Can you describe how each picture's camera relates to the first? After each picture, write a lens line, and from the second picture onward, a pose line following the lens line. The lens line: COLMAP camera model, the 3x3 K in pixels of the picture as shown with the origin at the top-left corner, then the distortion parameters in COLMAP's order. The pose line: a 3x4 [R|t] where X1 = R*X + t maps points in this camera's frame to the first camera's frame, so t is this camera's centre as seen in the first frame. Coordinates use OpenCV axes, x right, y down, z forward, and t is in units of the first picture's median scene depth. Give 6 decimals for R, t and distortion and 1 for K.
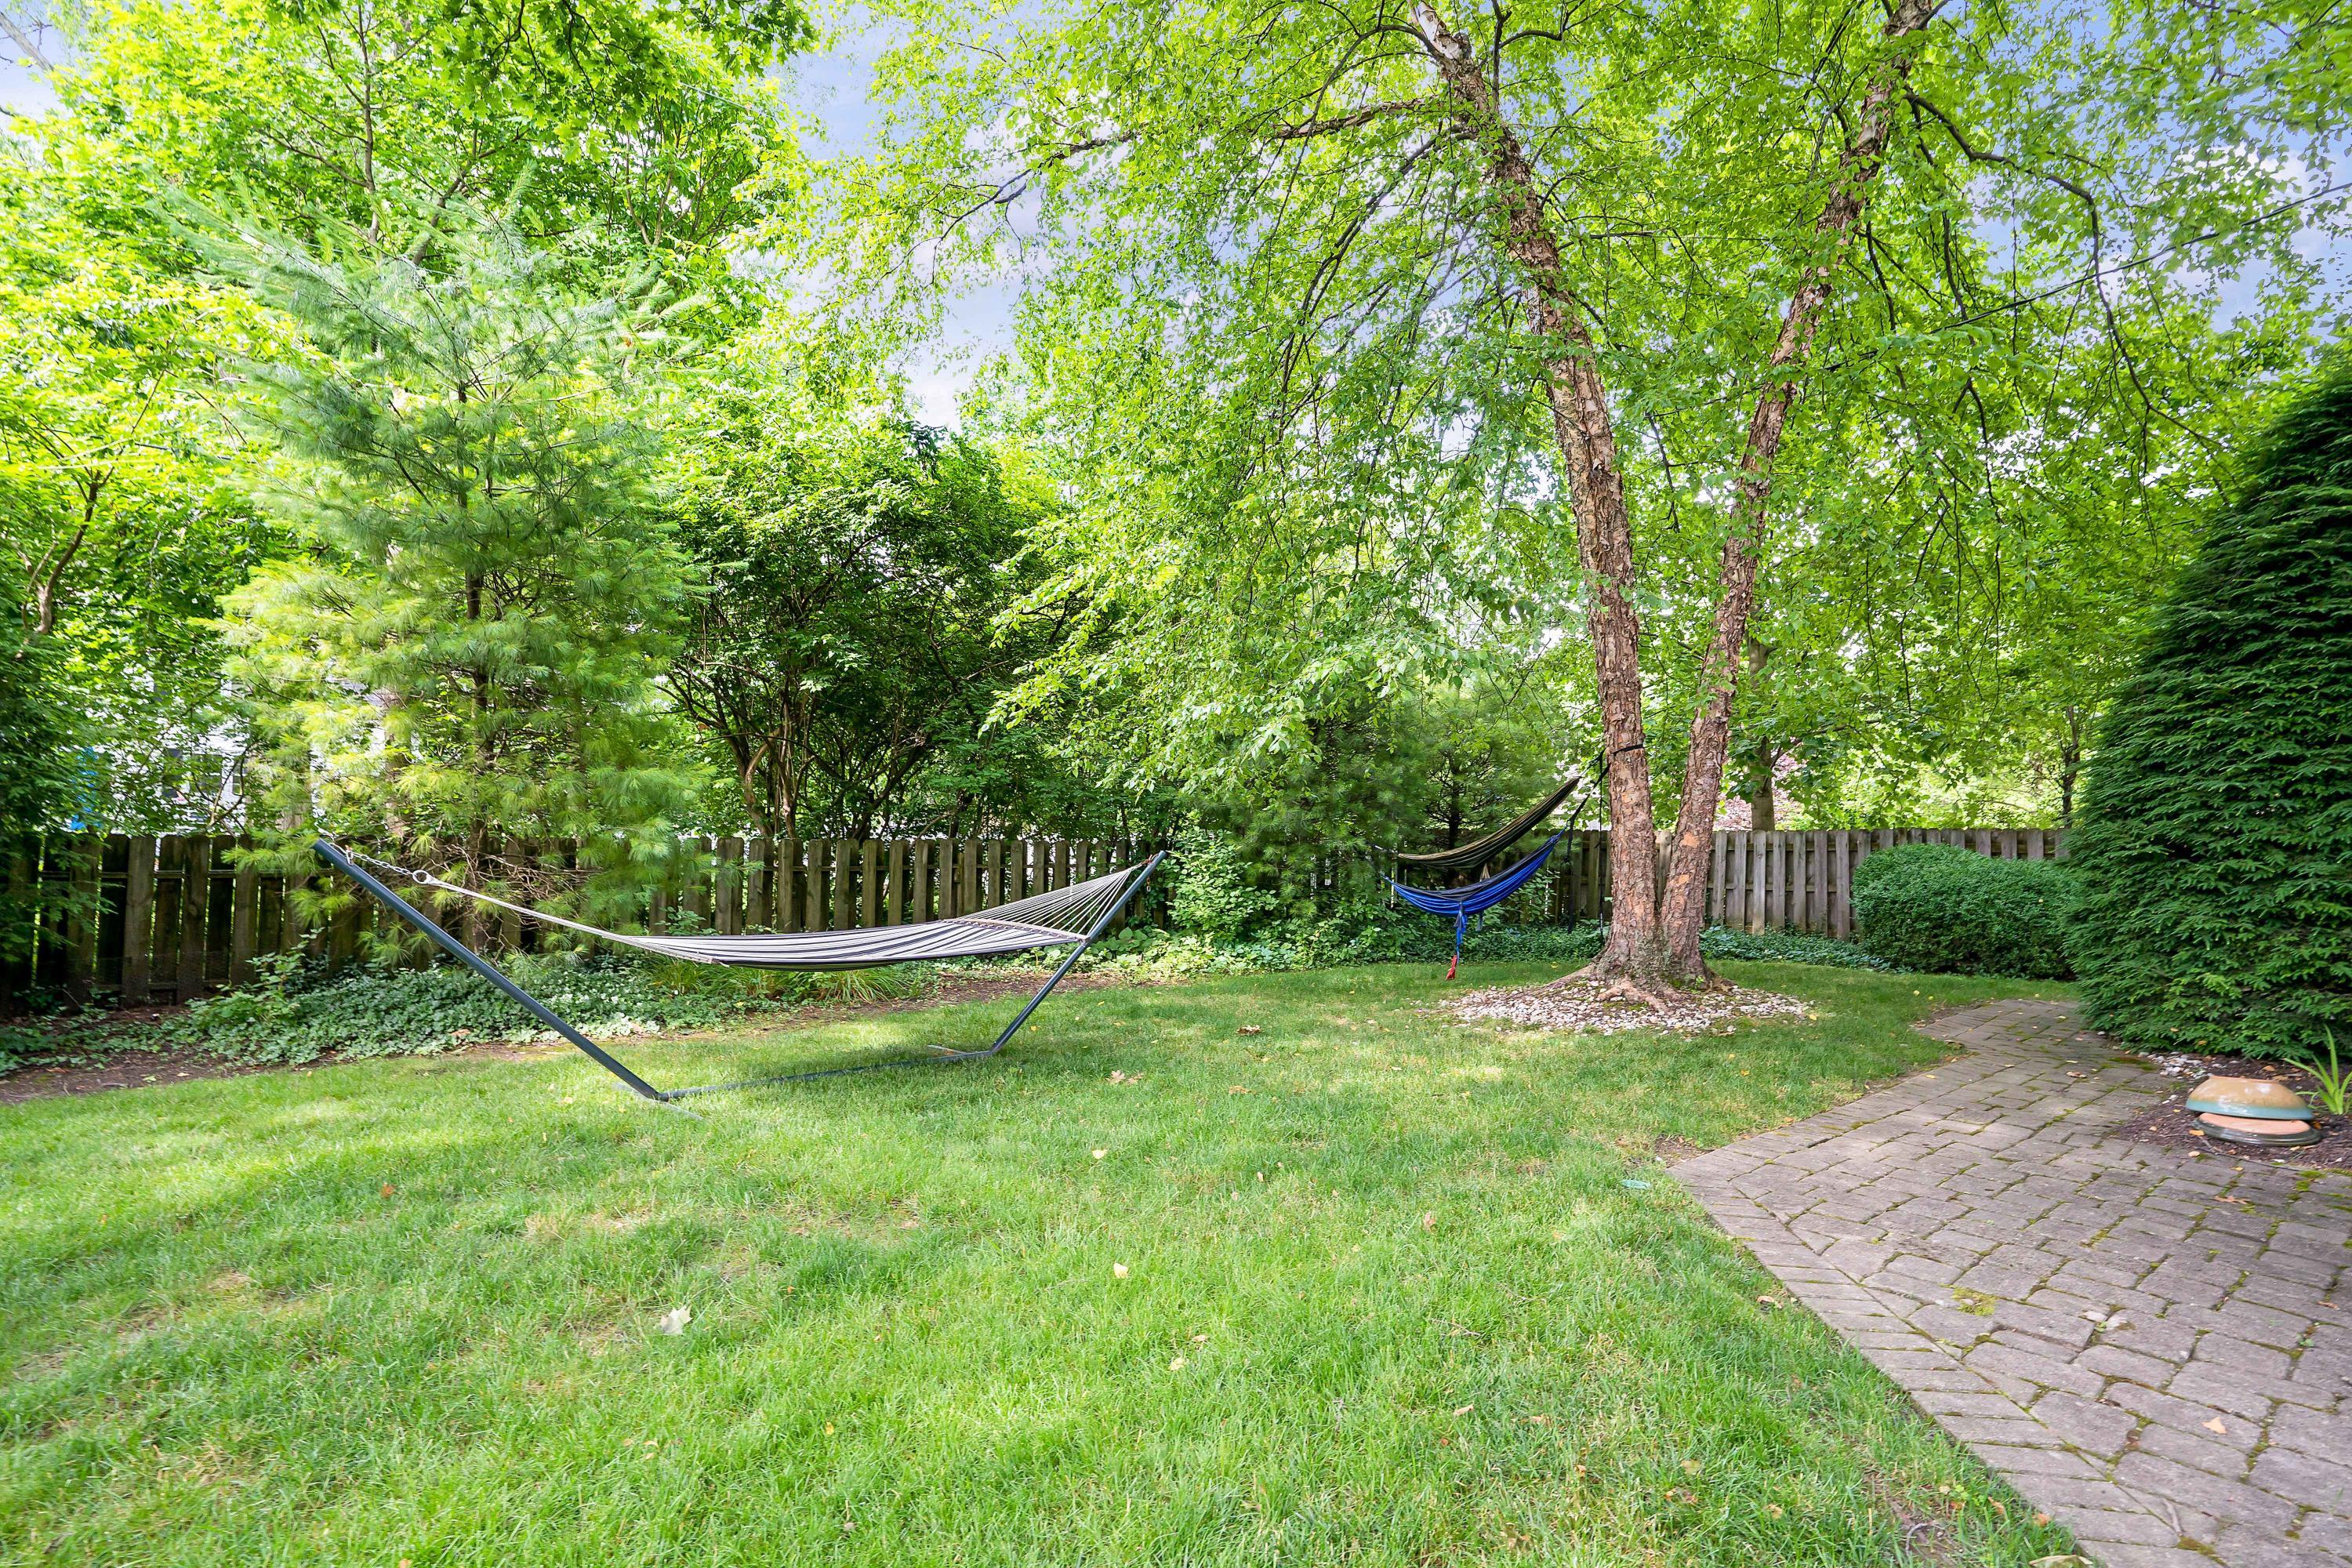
lens RADIAL K [[1185.8, 0, 1175.2], [0, 1185.8, 789.3], [0, 0, 1]] dist [-0.004544, -0.000455]
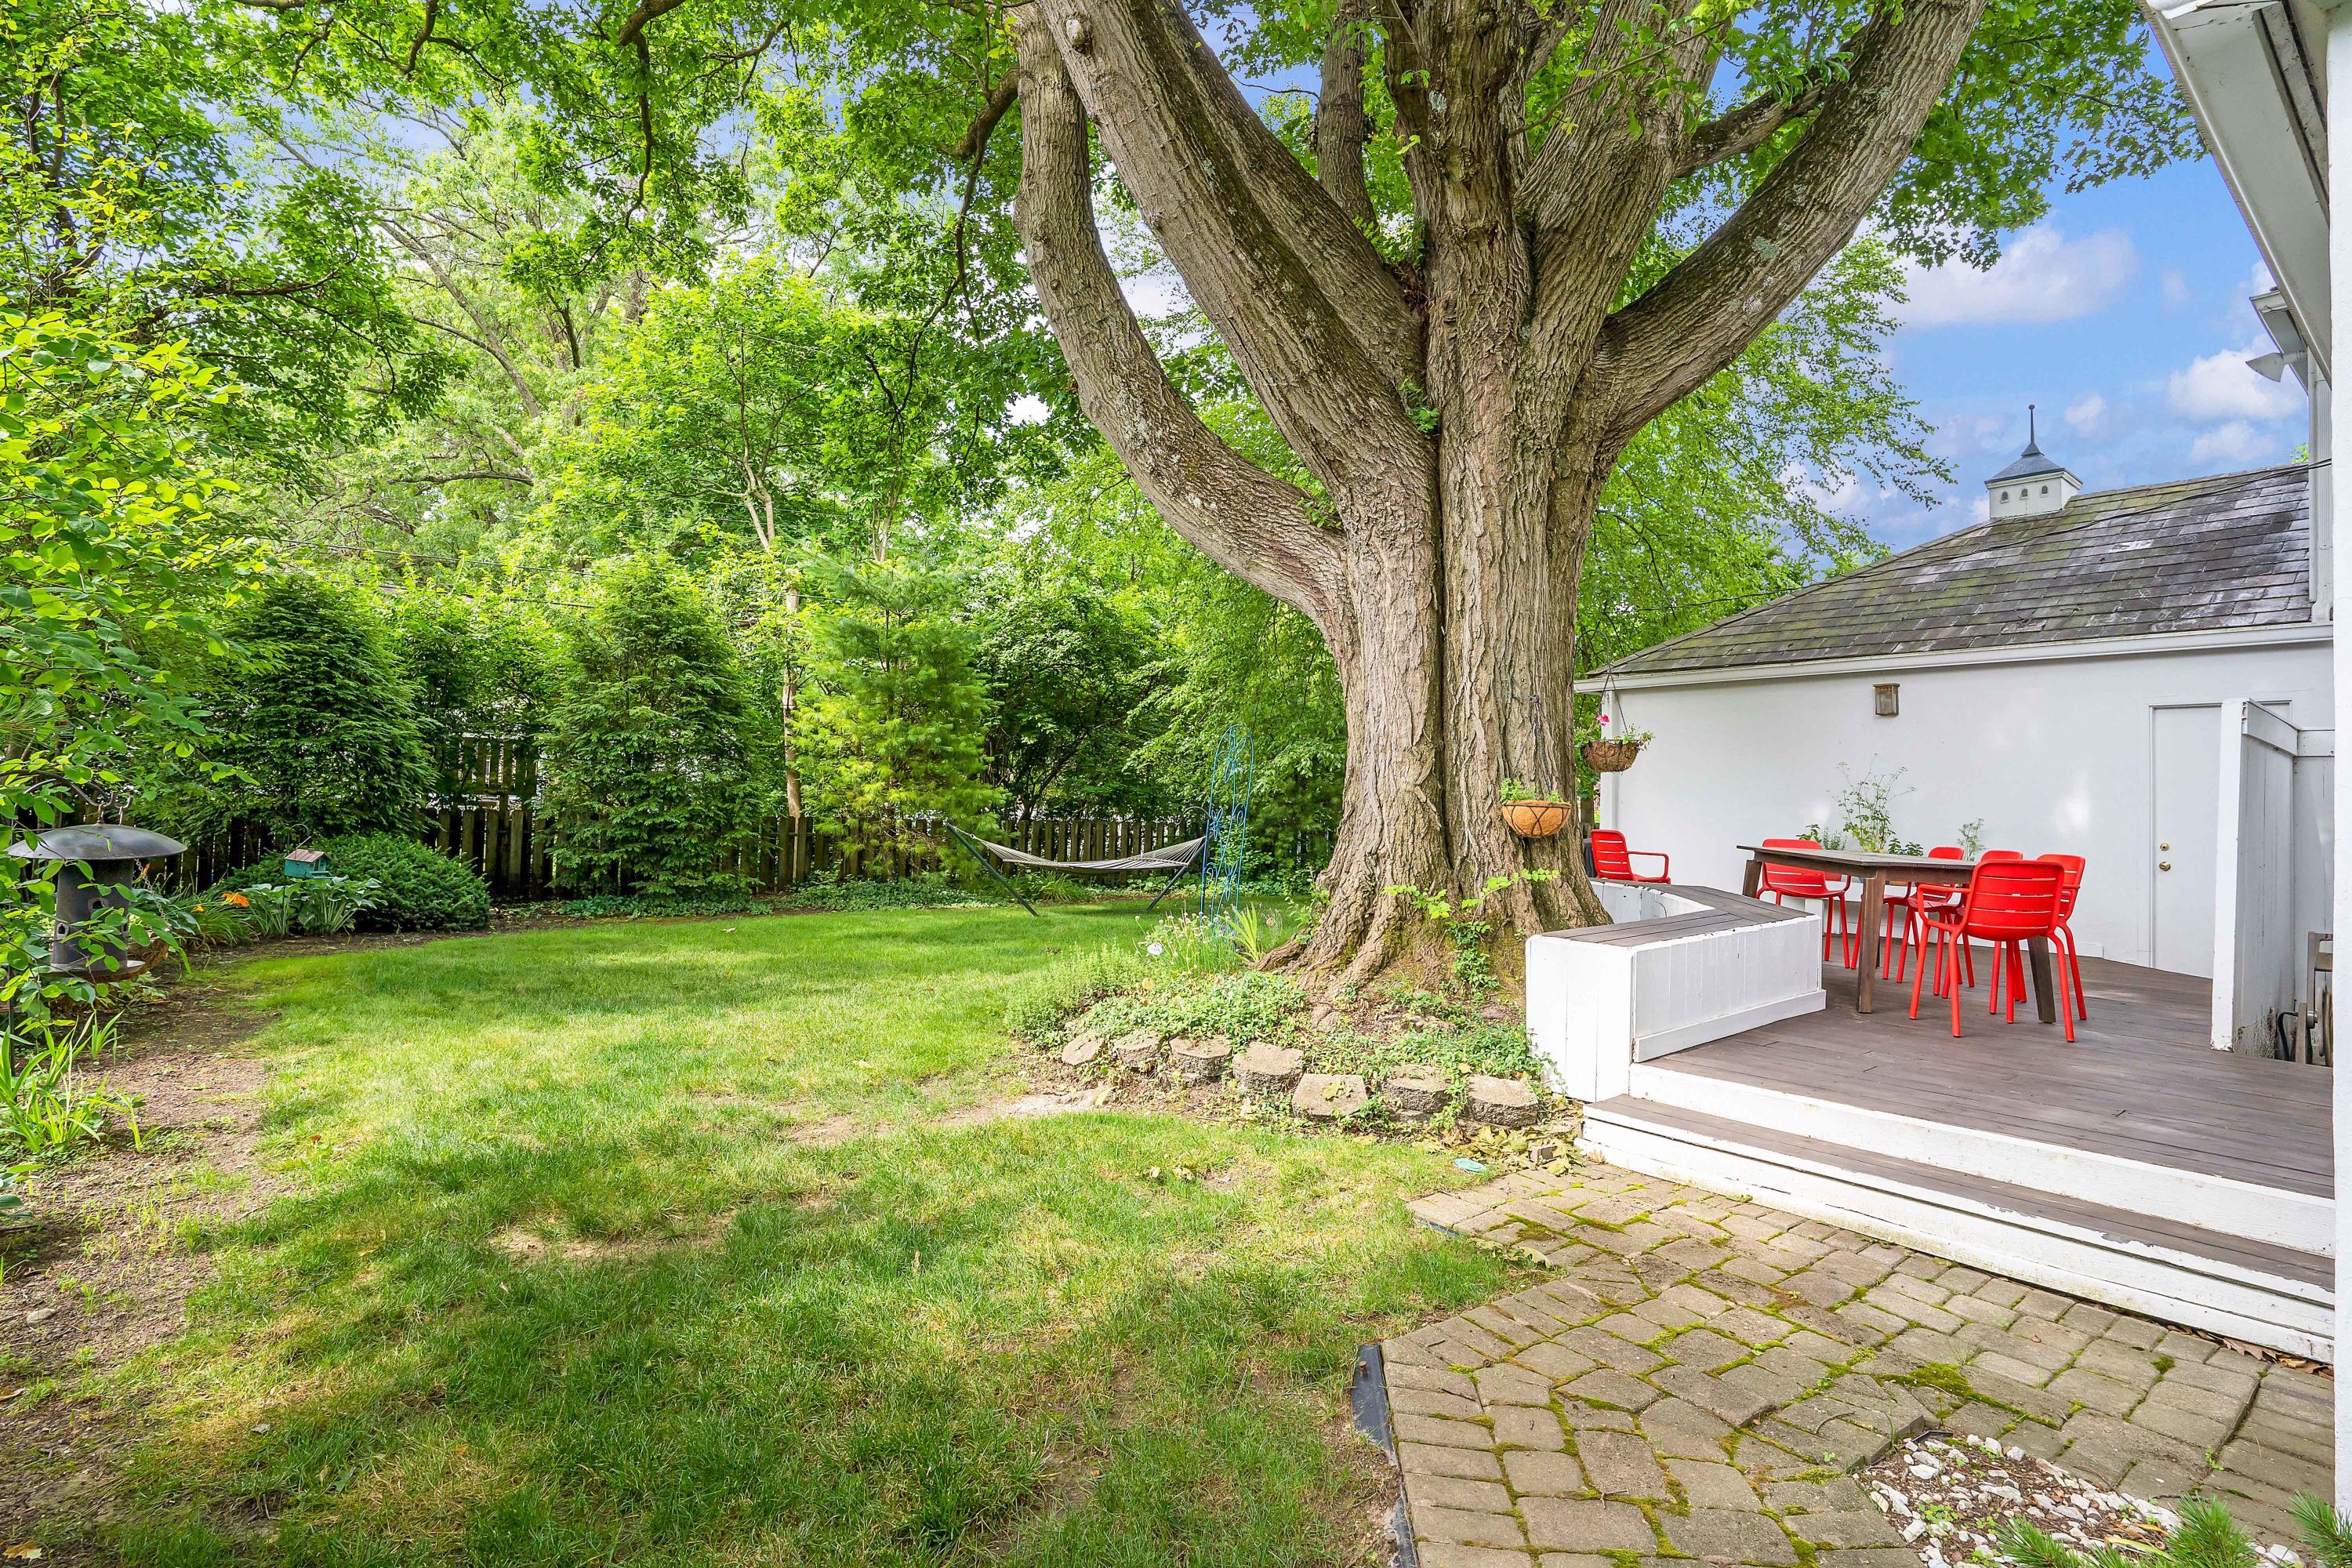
lens RADIAL K [[1185.8, 0, 1175.8], [0, 1185.8, 779.1], [0, 0, 1]] dist [-0.004544, -0.000455]
pose [[0.999768, 0.014283, -0.016132, -0.035679], [-0.014084, 0.999824, 0.012363, -0.050280], [0.016306, -0.012132, 0.999793, -0.882857]]
